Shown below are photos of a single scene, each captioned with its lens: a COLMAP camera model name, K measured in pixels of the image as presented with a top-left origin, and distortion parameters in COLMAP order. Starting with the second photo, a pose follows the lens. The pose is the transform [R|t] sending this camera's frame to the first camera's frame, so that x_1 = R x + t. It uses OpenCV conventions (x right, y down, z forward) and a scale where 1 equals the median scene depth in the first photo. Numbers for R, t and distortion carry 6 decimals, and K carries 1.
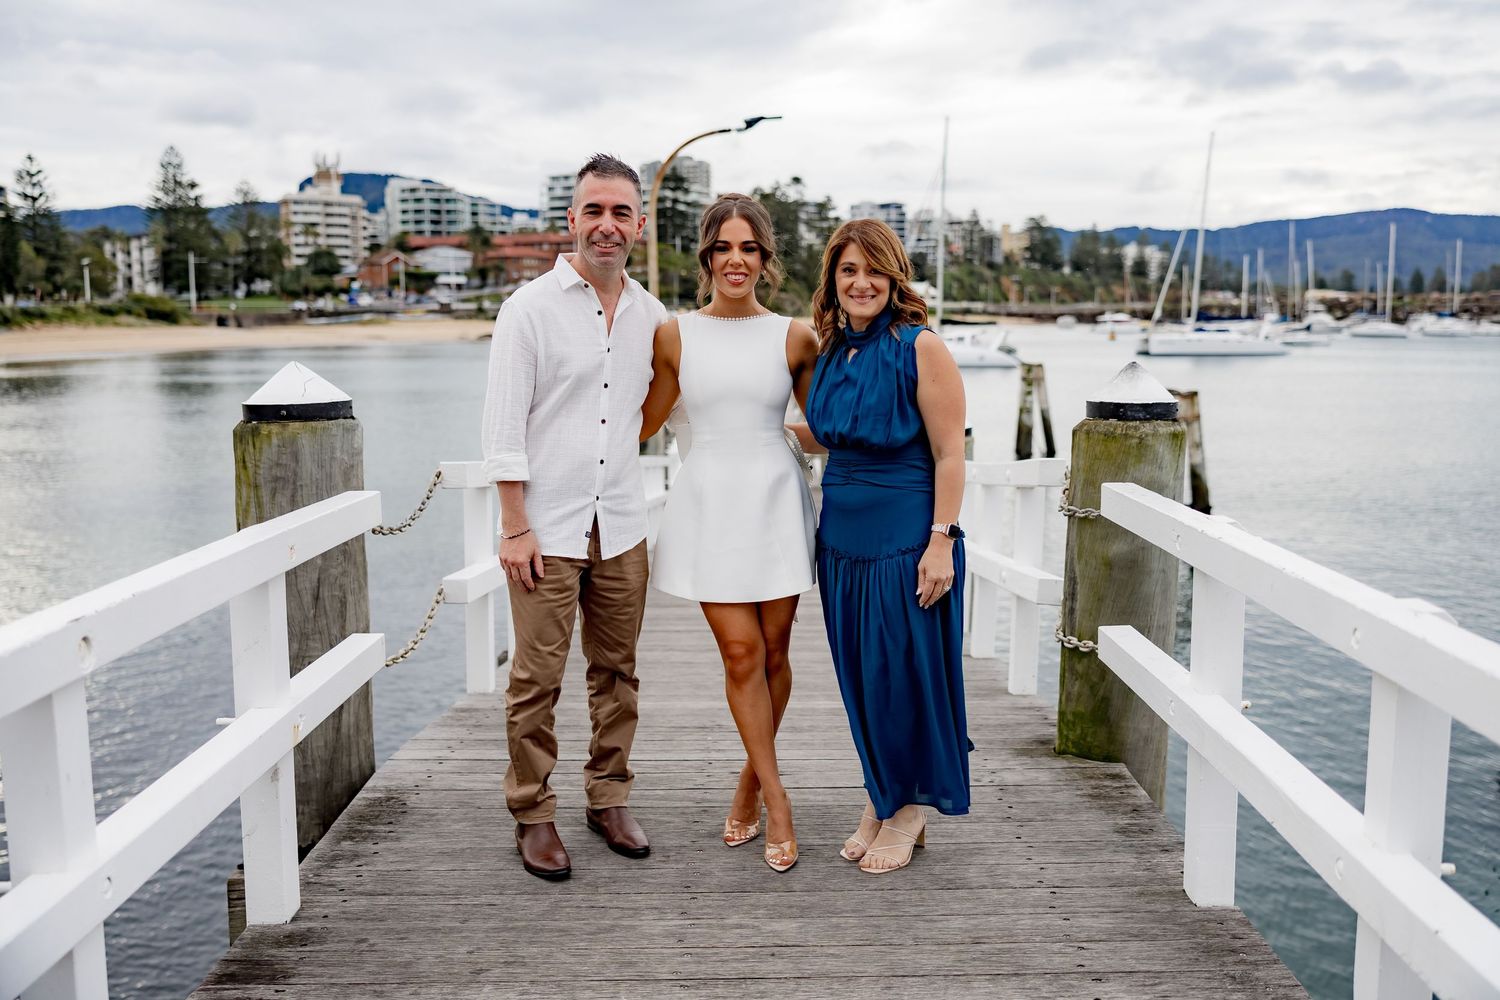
lens RADIAL K [[1358.1, 0, 745.8], [0, 1358.1, 484.3], [0, 0, 1]] dist [0.000576, 0.014396]
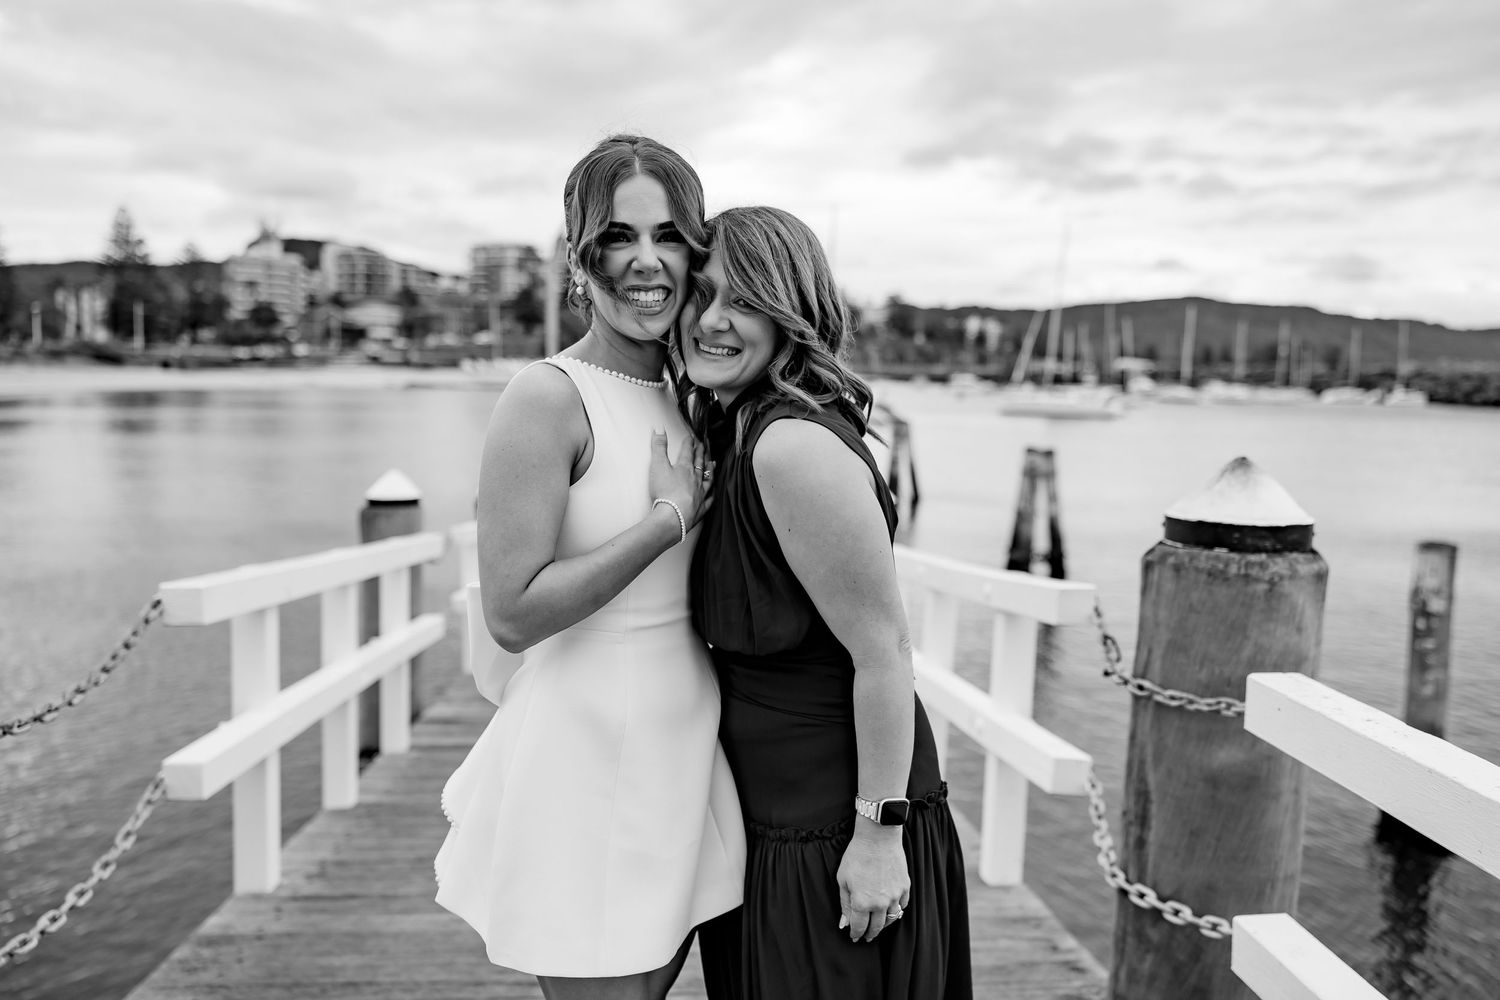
lens RADIAL K [[1164.1, 0, 759.3], [0, 1164.1, 486.3], [0, 0, 1]] dist [0.009481, -0.004902]
pose [[0.995000, 0.013319, 0.098984, 0.002804], [-0.010685, 0.999576, -0.027096, -0.033740], [-0.099303, 0.025903, 0.994720, 0.272226]]
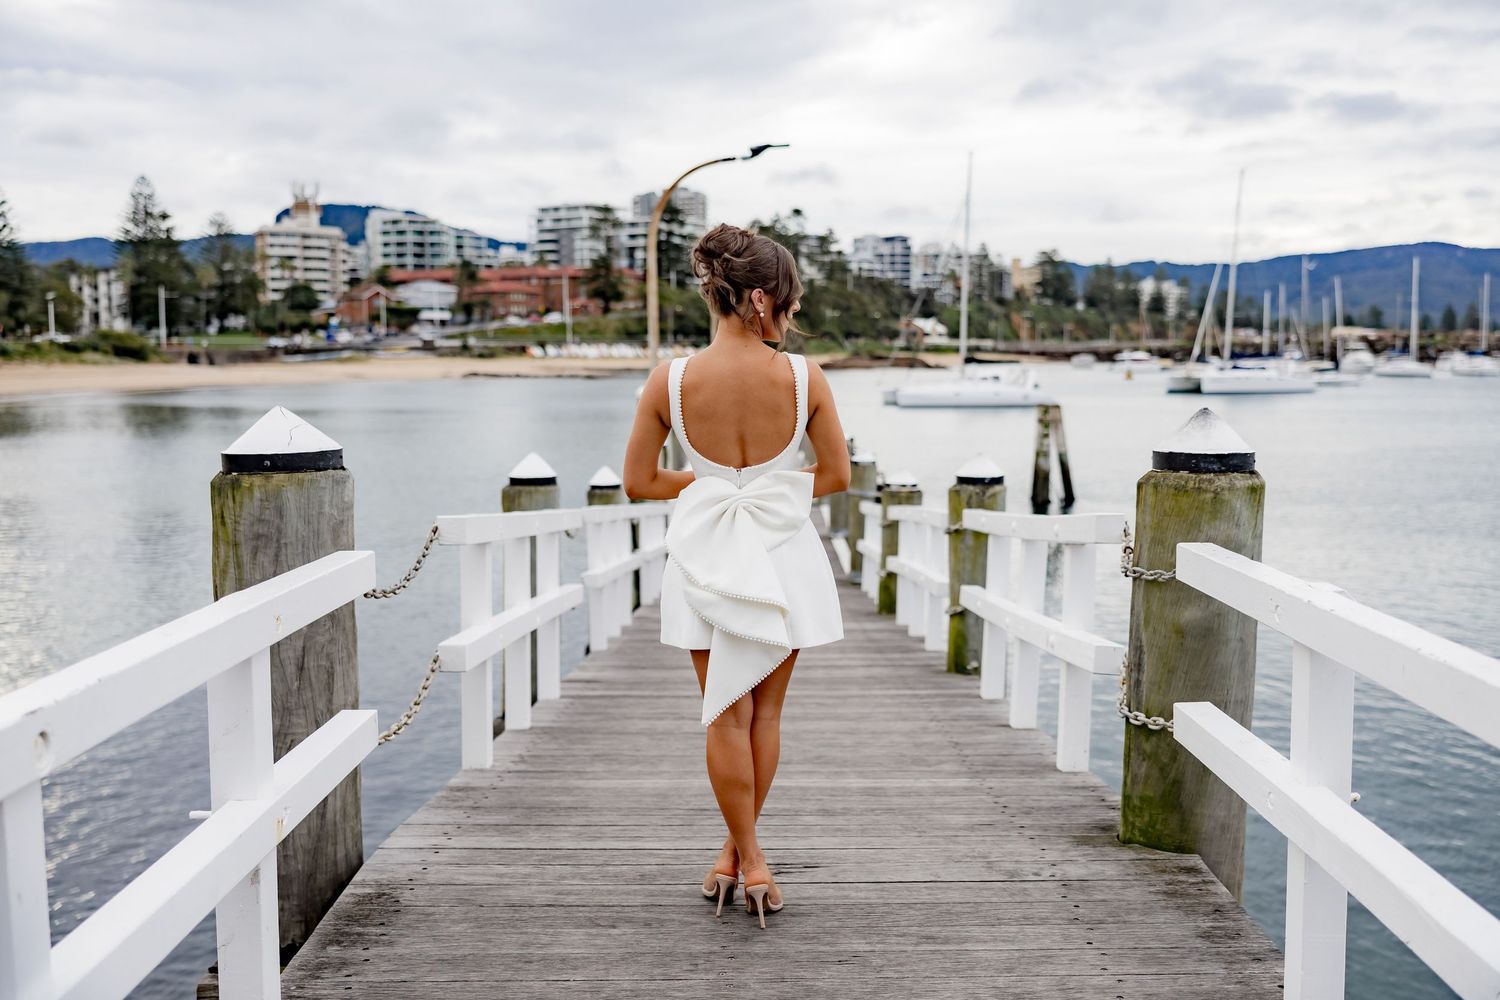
lens RADIAL K [[1427.7, 0, 743.8], [0, 1427.7, 484.1], [0, 0, 1]] dist [0.010671, 0.000000]
pose [[0.999999, 0.001188, 0.000948, -0.013291], [-0.001157, 0.999480, -0.032220, -0.004785], [-0.000986, 0.032219, 0.999480, 0.027485]]
